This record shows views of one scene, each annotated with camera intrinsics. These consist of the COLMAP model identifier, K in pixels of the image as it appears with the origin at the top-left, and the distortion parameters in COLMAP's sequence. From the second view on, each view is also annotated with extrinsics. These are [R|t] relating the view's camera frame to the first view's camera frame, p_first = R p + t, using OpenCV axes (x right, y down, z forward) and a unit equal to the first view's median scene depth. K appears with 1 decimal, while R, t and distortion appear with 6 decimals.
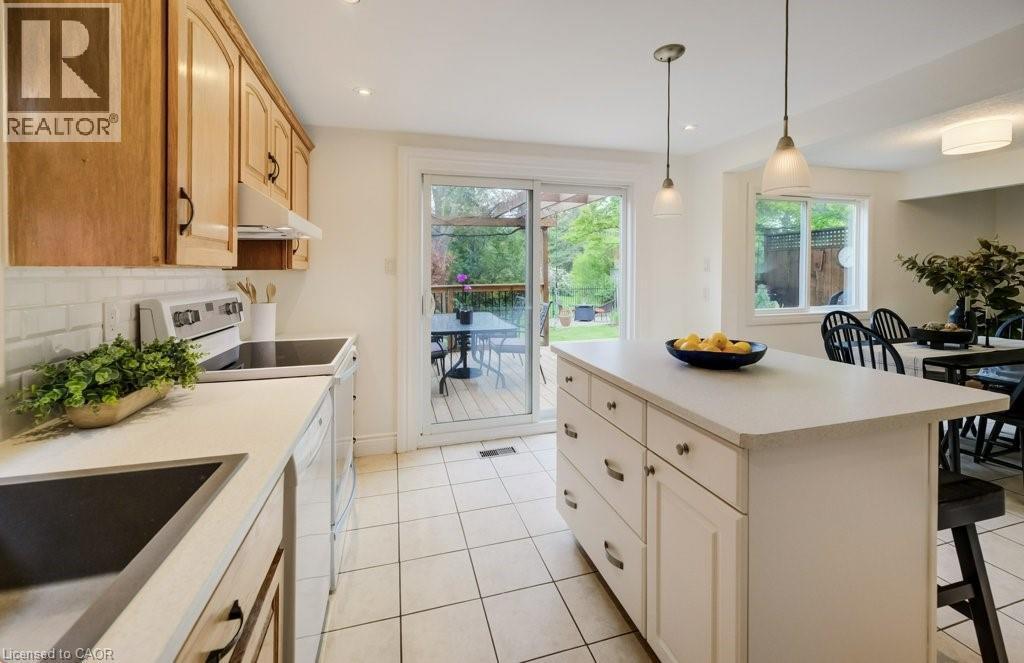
lens RADIAL K [[419.3, 0, 513.7], [0, 419.3, 279.6], [0, 0, 1]] dist [0.003672, 0.000417]
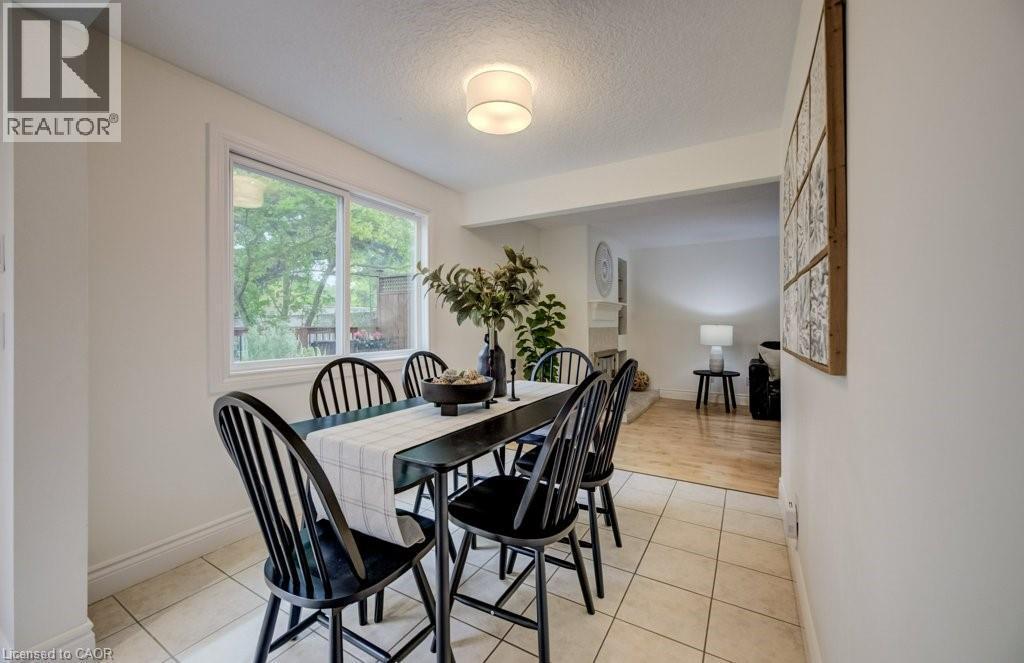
lens RADIAL K [[398.8, 0, 517.1], [0, 398.8, 318.4], [0, 0, 1]] dist [0.002137, 0.000665]
pose [[0.717581, 0.008381, 0.696424, 0.648942], [0.014113, 0.999547, -0.026571, 0.042604], [-0.696332, 0.028896, 0.717138, 0.504621]]
